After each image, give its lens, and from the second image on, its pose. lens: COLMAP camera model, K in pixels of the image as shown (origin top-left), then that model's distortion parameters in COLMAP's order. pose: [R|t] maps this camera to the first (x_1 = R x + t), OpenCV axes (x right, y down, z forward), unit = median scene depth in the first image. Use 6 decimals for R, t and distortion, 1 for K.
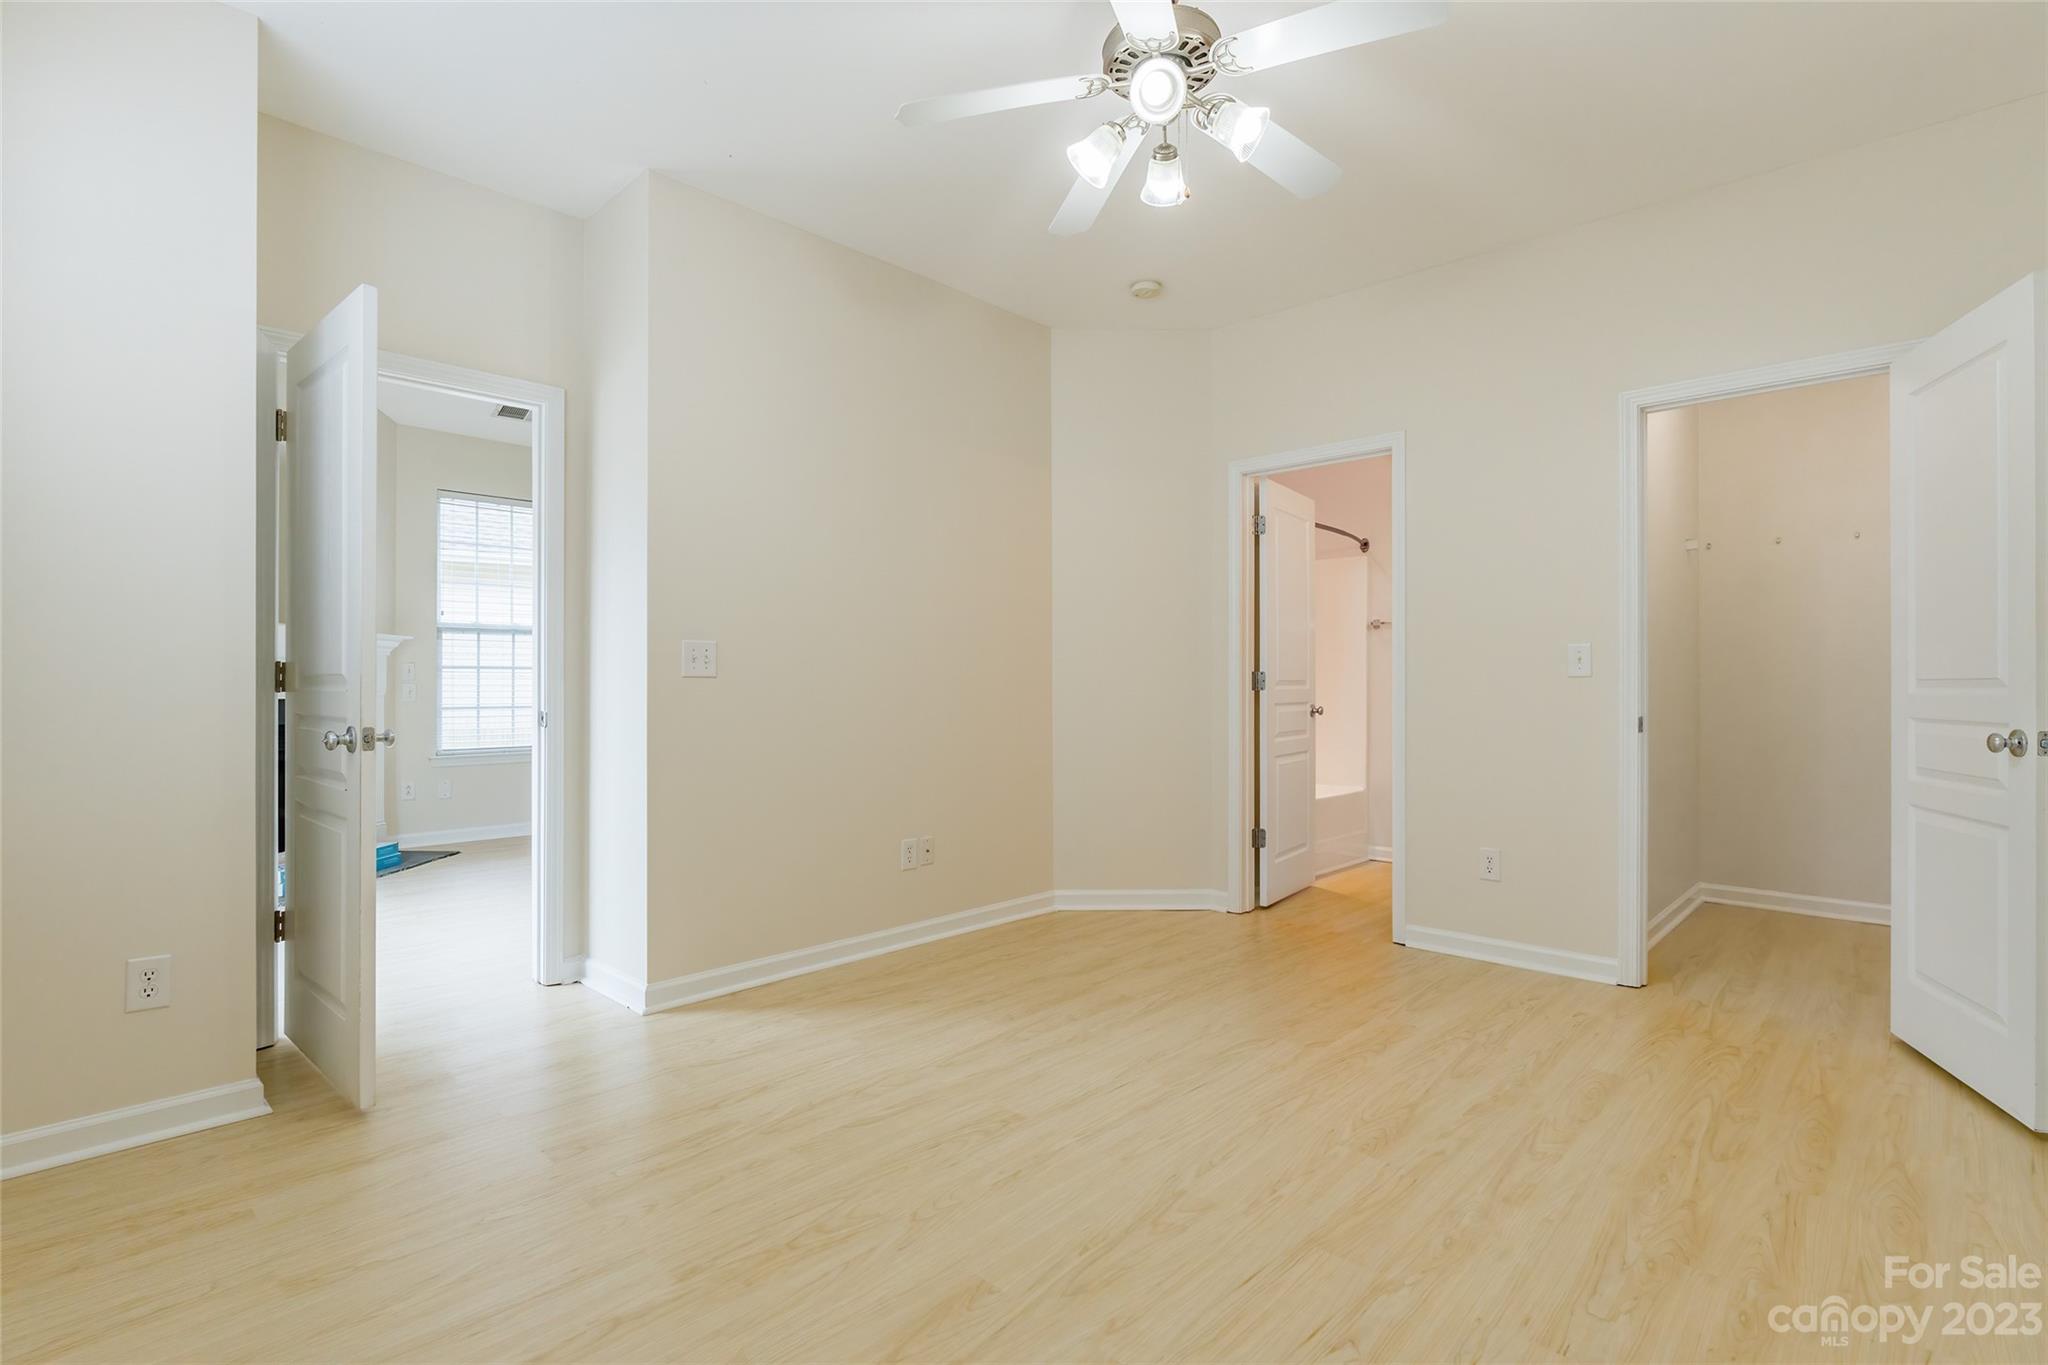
lens RADIAL K [[946.4, 0, 1018.3], [0, 946.4, 680.7], [0, 0, 1]] dist [-0.010048, -0.001179]
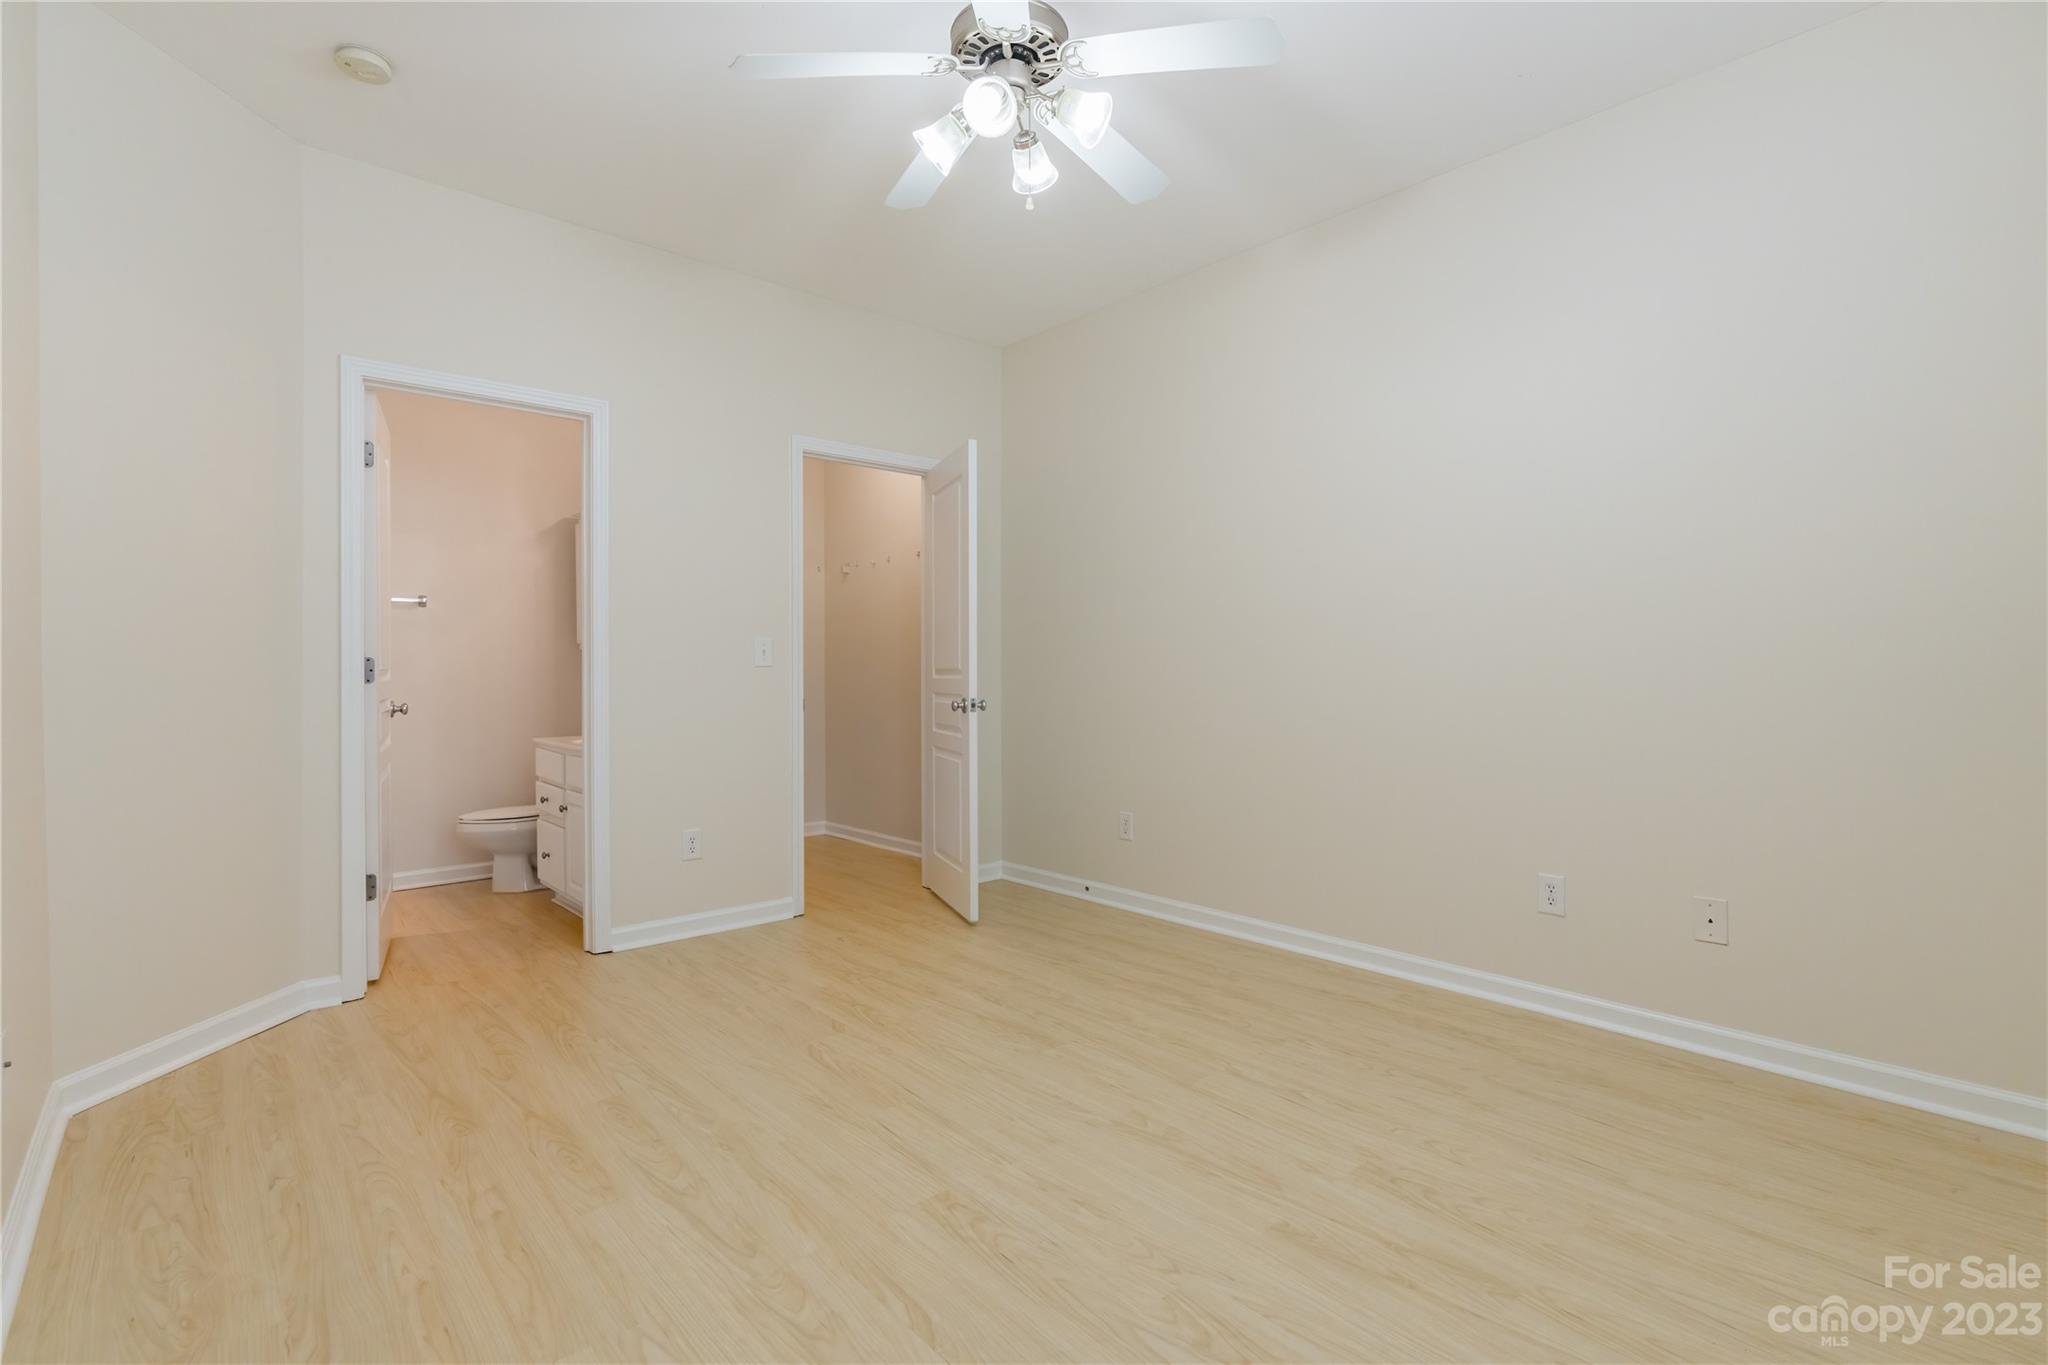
lens RADIAL K [[946.4, 0, 1020.0], [0, 946.4, 676.9], [0, 0, 1]] dist [-0.010048, -0.001179]
pose [[0.090989, -0.008375, 0.995817, -0.809987], [-0.001243, 0.999963, 0.008523, -0.002858], [-0.995851, -0.002014, 0.090976, 0.849395]]
